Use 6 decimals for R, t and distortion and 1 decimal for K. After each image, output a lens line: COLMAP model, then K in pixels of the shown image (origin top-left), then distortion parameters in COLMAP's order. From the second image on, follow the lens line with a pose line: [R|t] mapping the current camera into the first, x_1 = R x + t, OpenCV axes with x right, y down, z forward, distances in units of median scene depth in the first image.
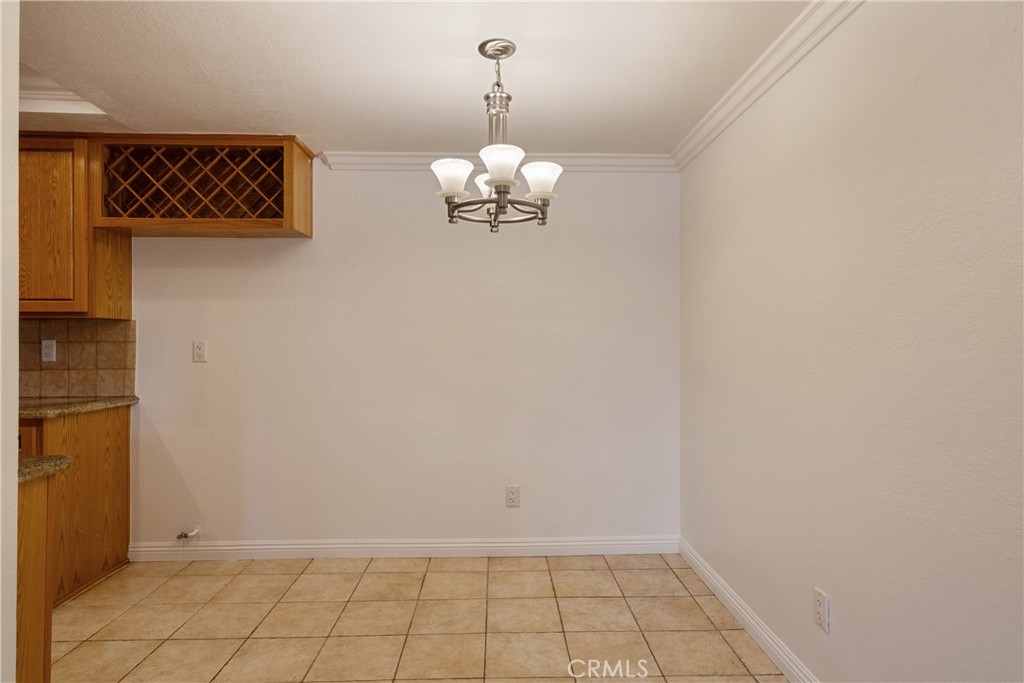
lens RADIAL K [[589.1, 0, 512.2], [0, 589.1, 340.8], [0, 0, 1]] dist [-0.002933, -0.000214]
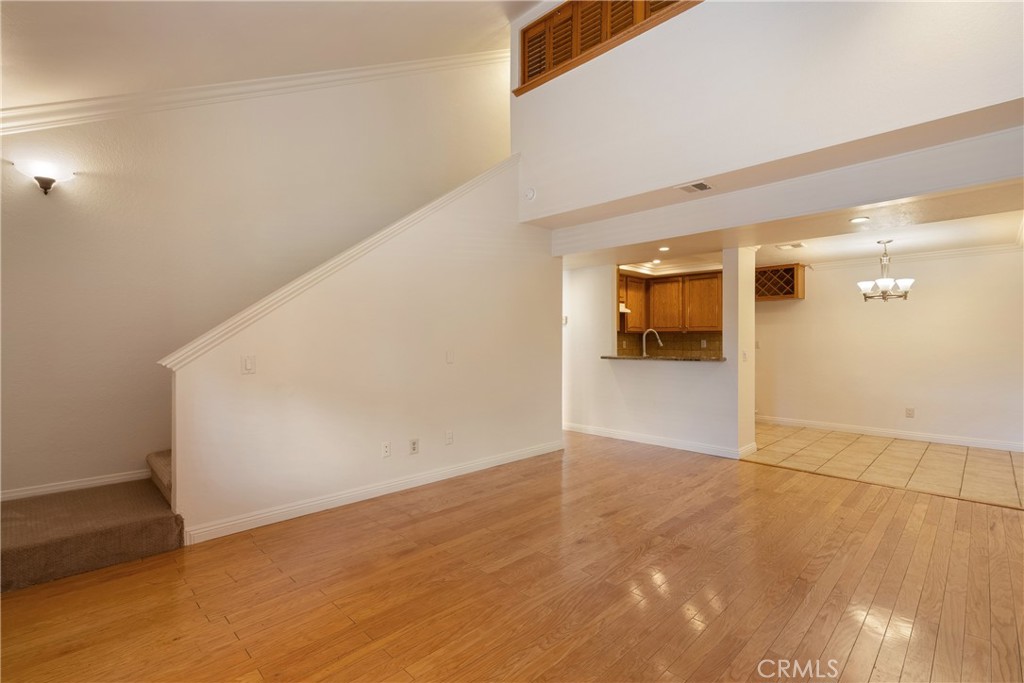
lens RADIAL K [[471.4, 0, 513.8], [0, 471.4, 340.8], [0, 0, 1]] dist [-0.003105, 0.000095]
pose [[0.687326, -0.000723, -0.726348, 0.284432], [0.005207, 0.999979, 0.003931, -0.012982], [0.726330, -0.006484, 0.687315, -1.377995]]
